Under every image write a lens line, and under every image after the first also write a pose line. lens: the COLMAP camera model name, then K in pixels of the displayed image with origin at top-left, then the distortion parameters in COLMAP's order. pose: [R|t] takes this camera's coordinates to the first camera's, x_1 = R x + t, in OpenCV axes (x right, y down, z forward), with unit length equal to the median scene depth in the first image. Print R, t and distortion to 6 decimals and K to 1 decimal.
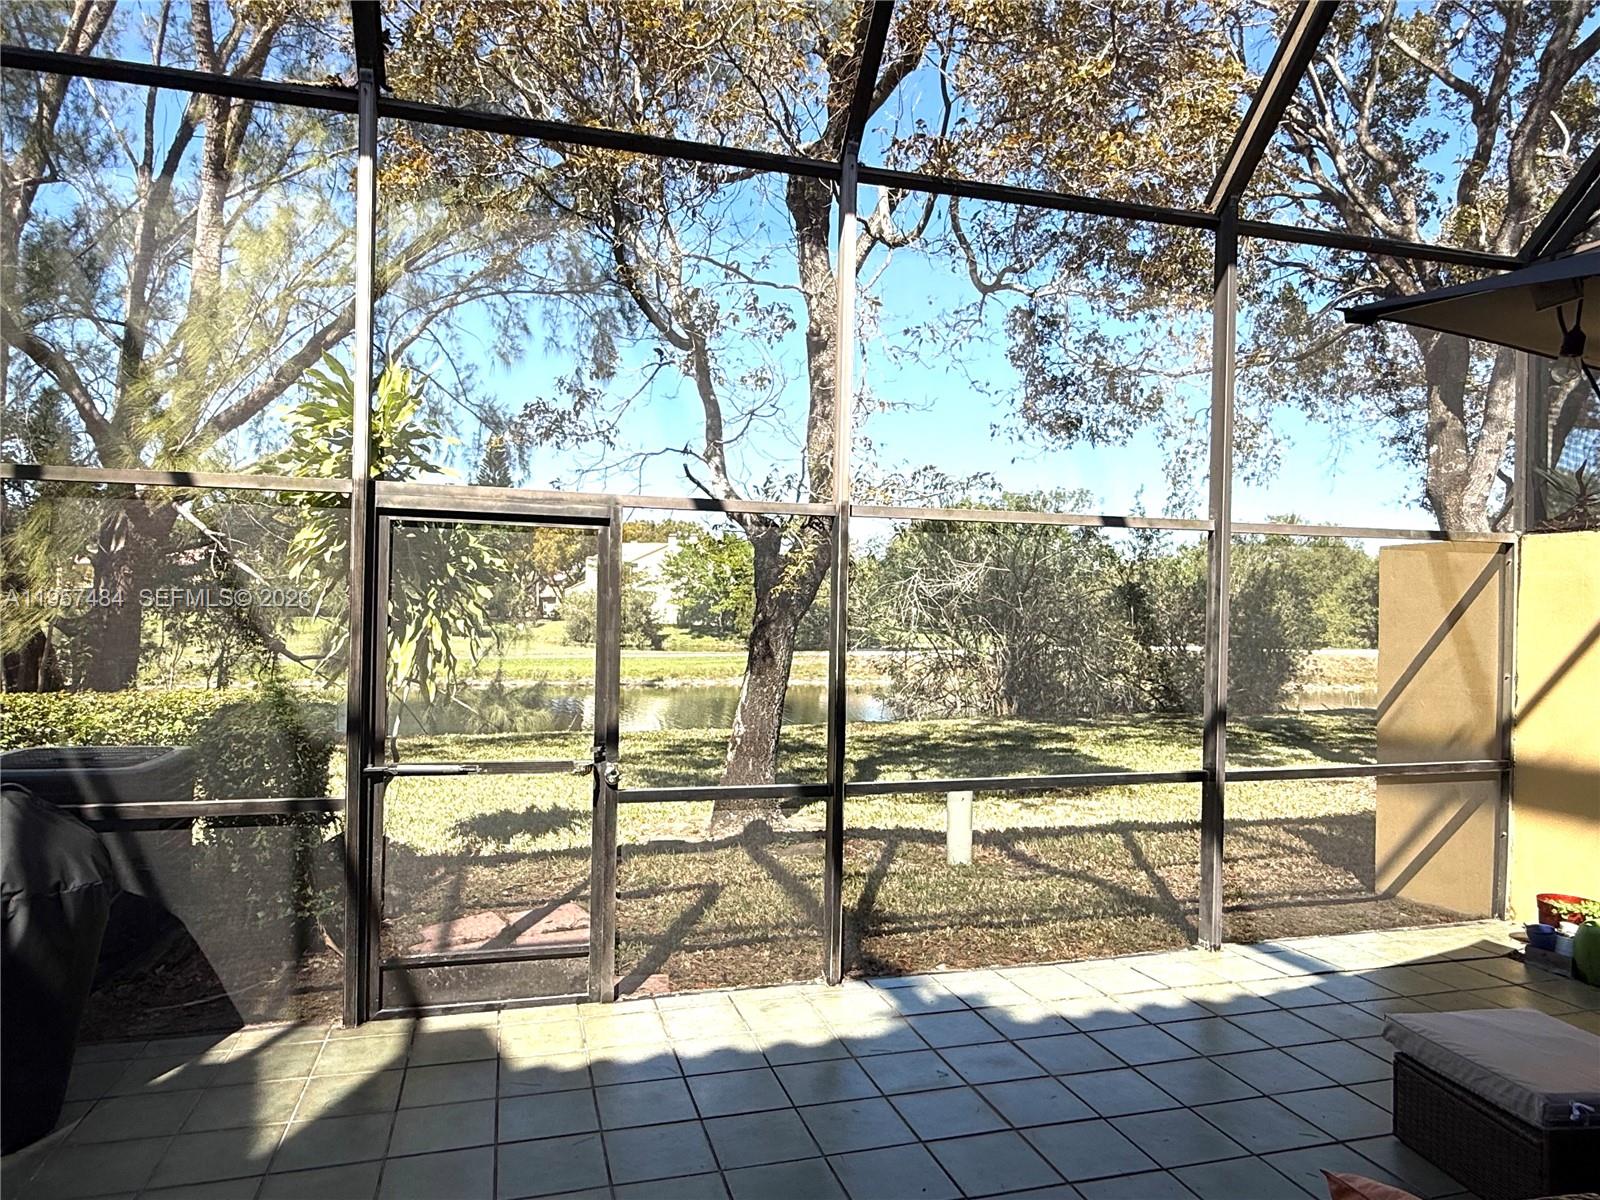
lens RADIAL K [[1005.0, 0, 800.0], [0, 1005.0, 600.0], [0, 0, 1]] dist [-0.003116, 0.000996]
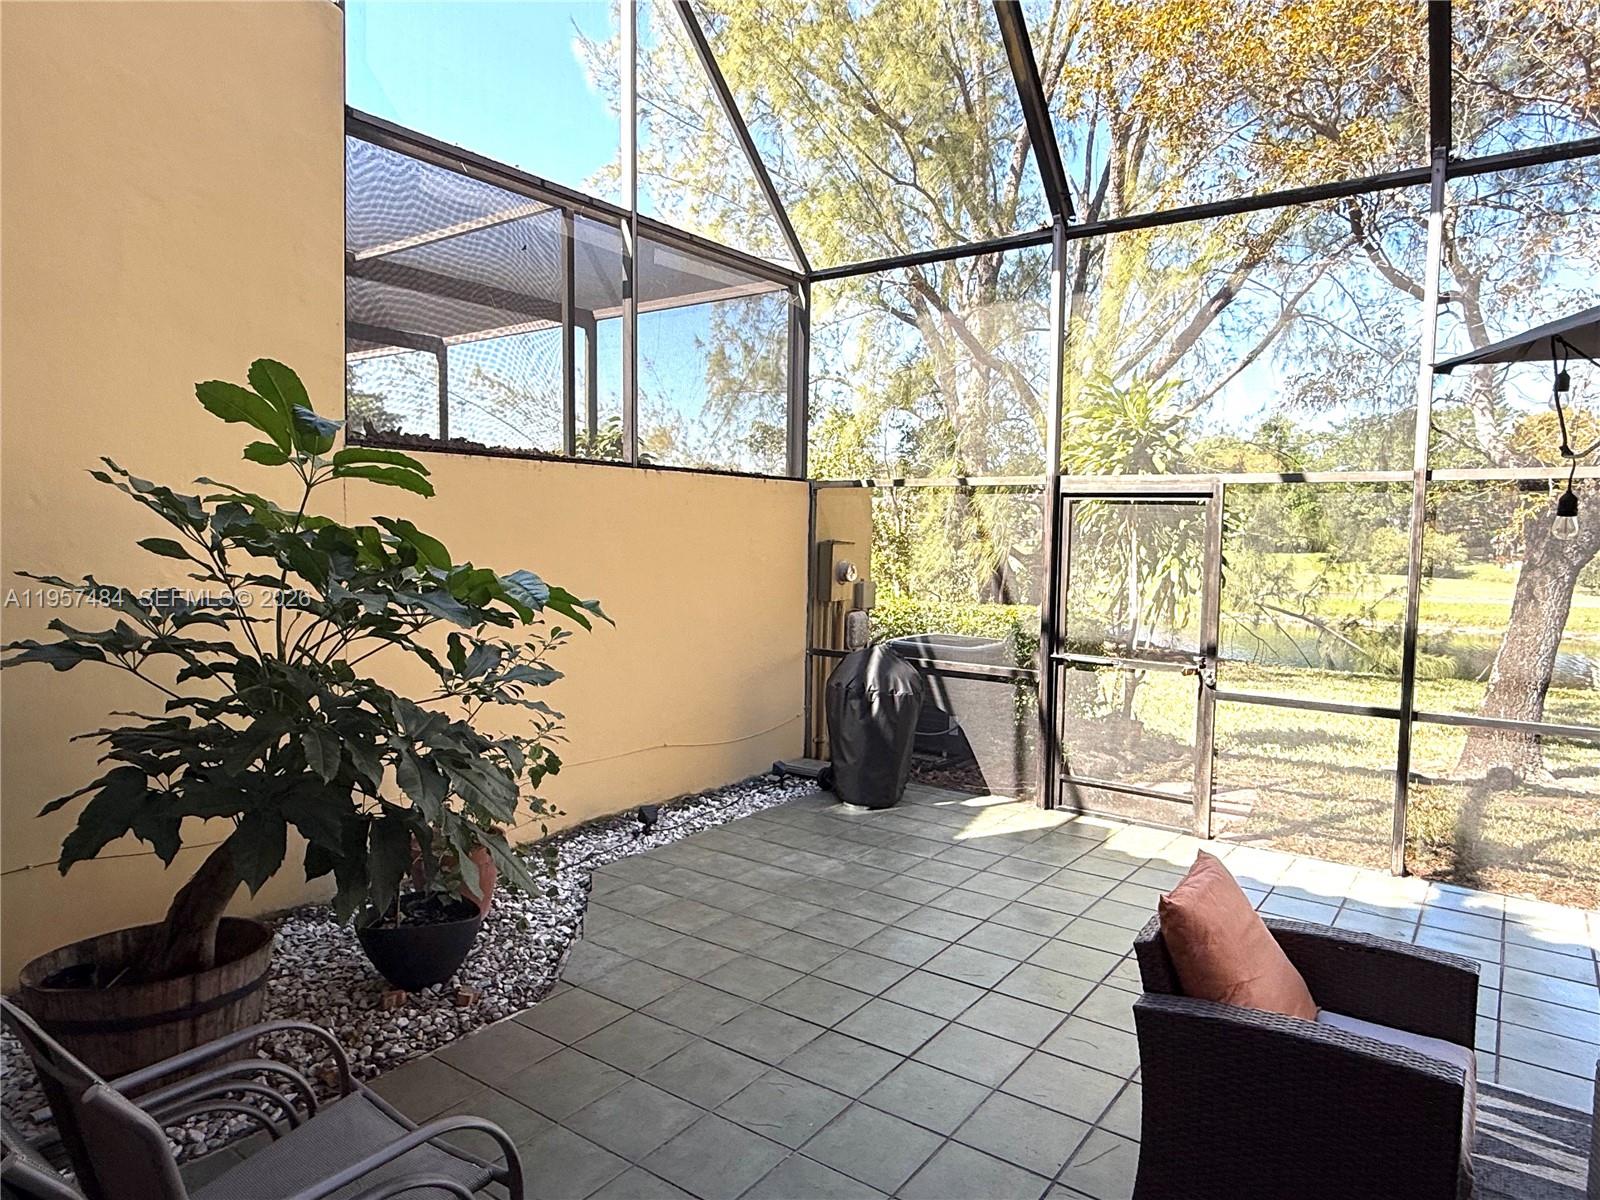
lens RADIAL K [[1005.0, 0, 800.0], [0, 1005.0, 600.0], [0, 0, 1]] dist [-0.003116, 0.000996]
pose [[0.616490, 0.048747, -0.785852, 0.577642], [0.002226, 0.997970, 0.063651, -0.024569], [0.787360, -0.040990, 0.615130, -0.308858]]
